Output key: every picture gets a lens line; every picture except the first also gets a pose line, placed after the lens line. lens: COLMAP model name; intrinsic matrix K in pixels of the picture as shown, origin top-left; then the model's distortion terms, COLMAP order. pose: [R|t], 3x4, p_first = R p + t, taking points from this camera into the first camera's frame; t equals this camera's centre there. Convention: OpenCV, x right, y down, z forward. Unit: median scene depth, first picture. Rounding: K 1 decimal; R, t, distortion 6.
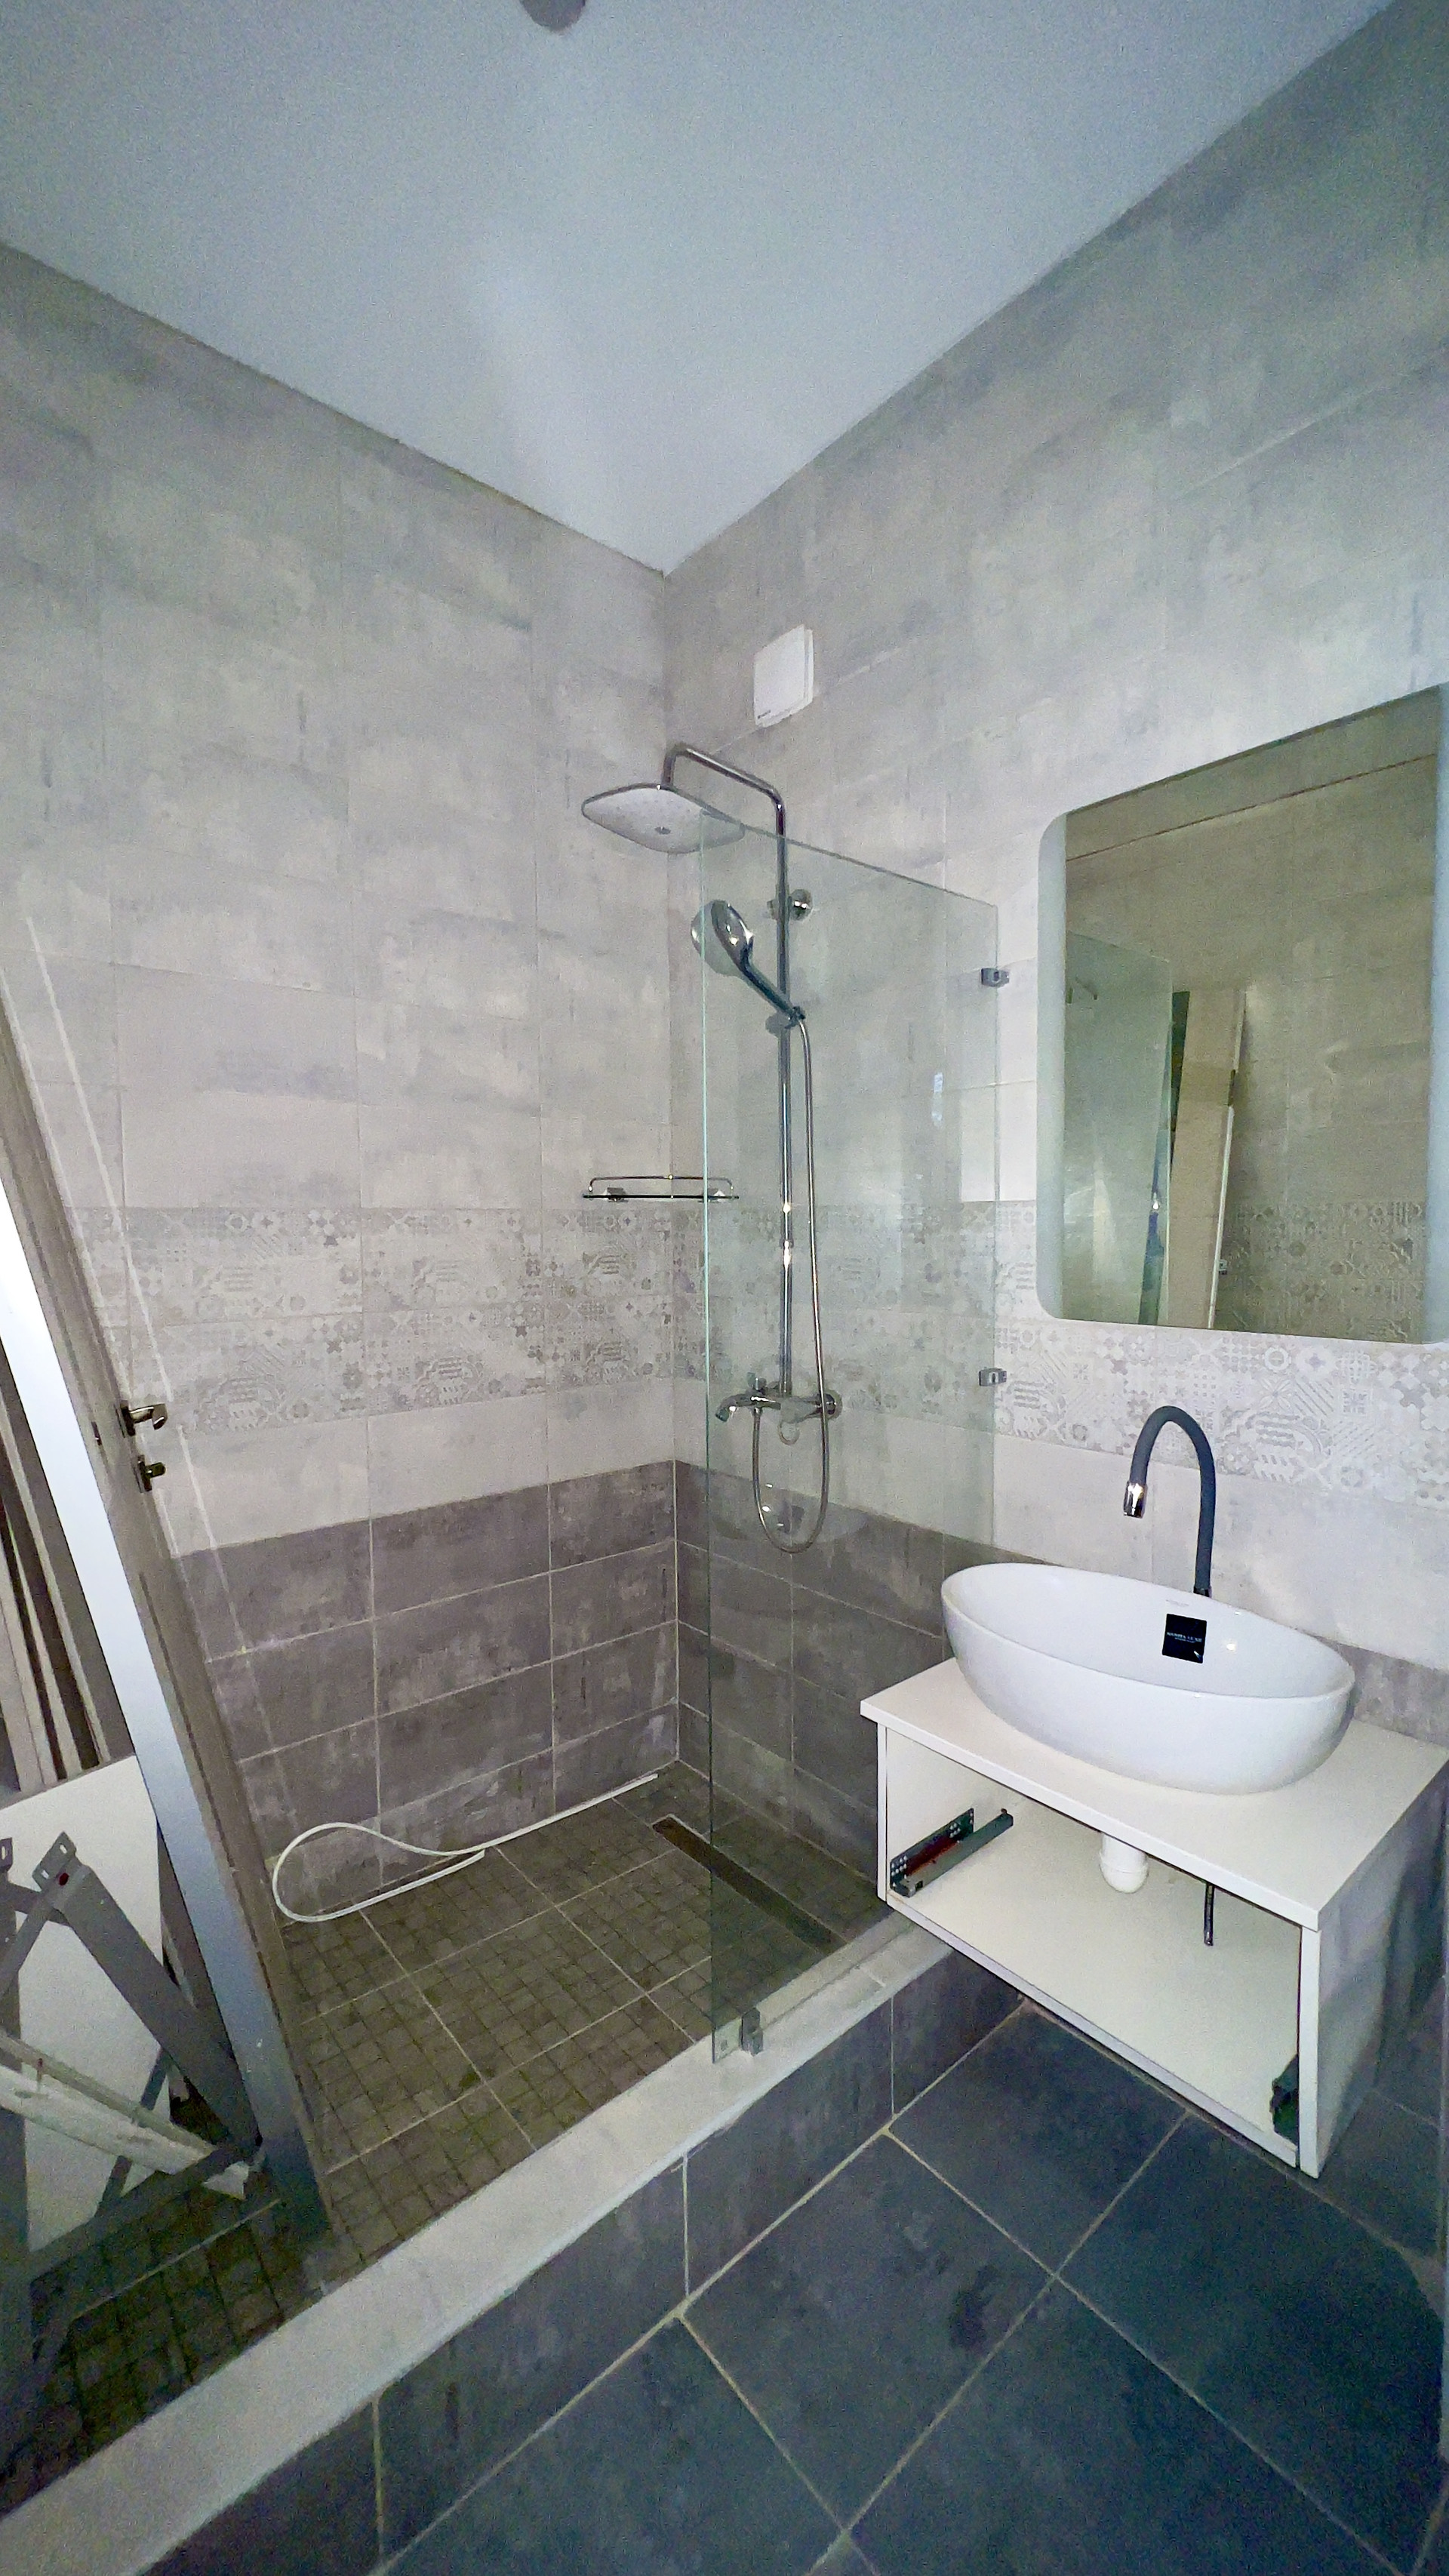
lens RADIAL K [[1026.7, 0, 738.9], [0, 1026.7, 1270.9], [0, 0, 1]] dist [-0.002015, 0.000985]
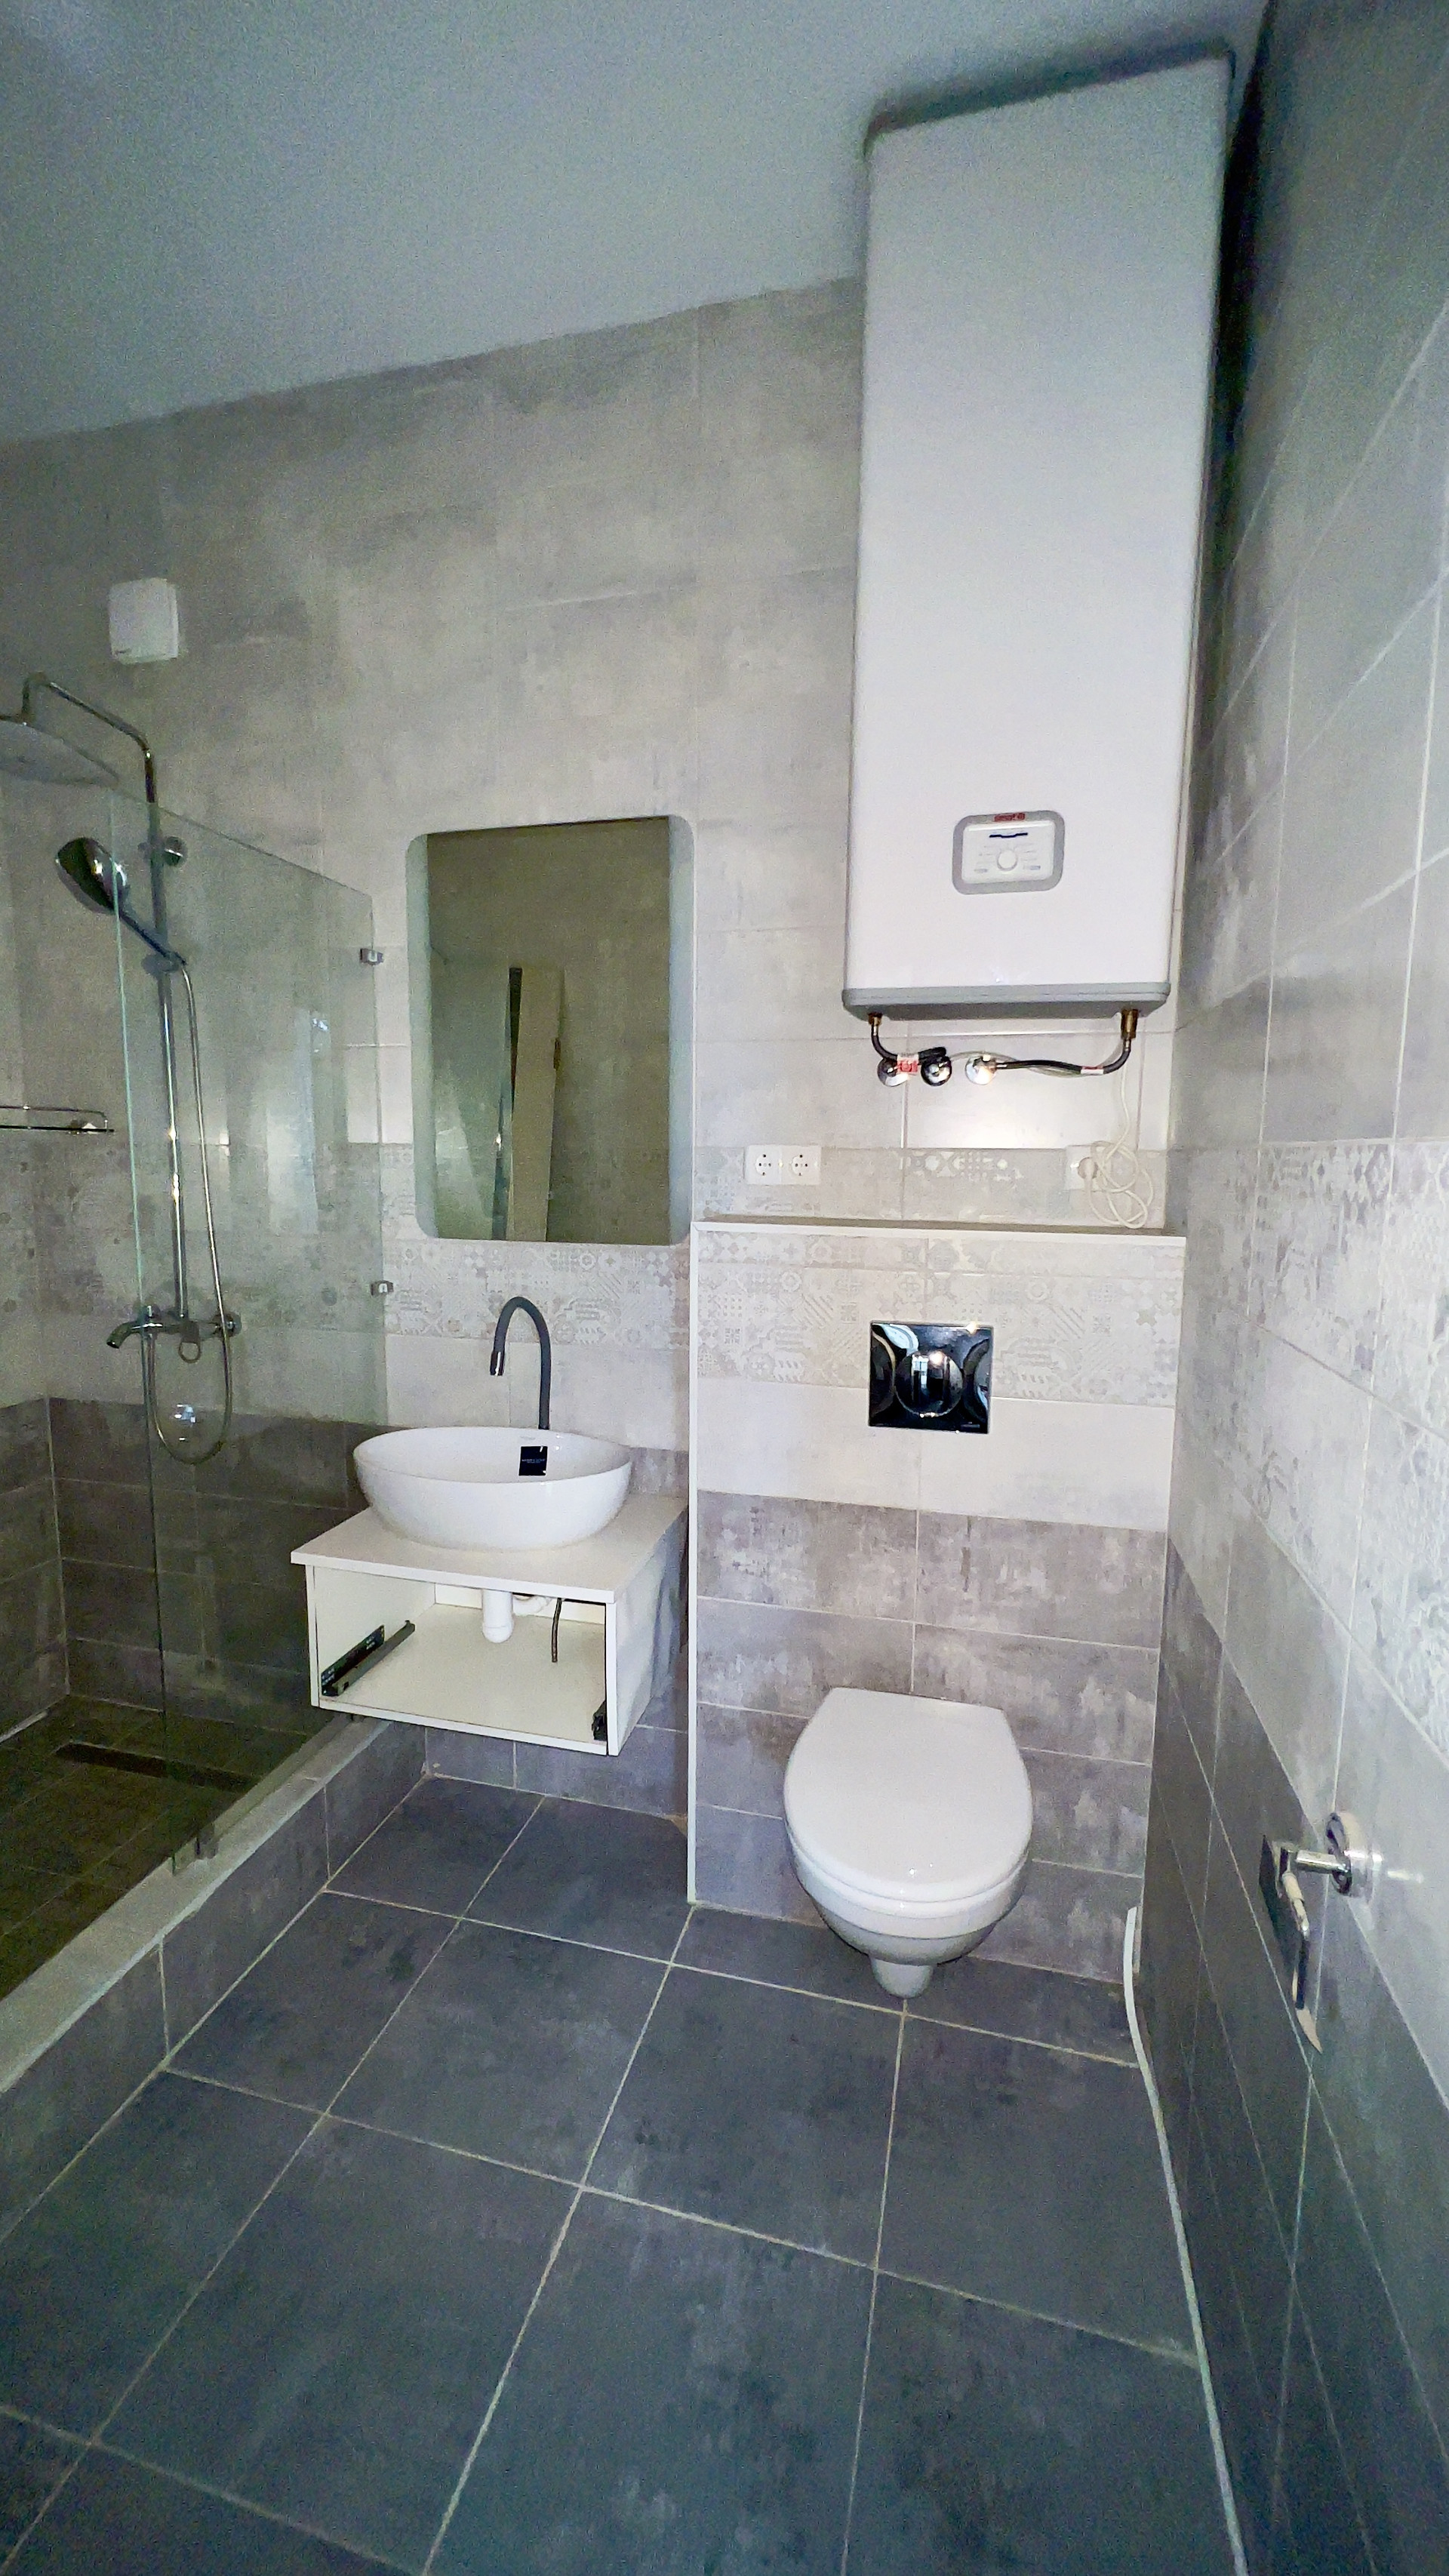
lens RADIAL K [[1026.7, 0, 719.5], [0, 1026.7, 1310.5], [0, 0, 1]] dist [-0.002015, 0.000985]
pose [[0.827661, -0.069256, 0.556939, -0.108362], [0.009218, 0.993900, 0.109895, -0.000974], [-0.561152, -0.085822, 0.823251, -0.248987]]
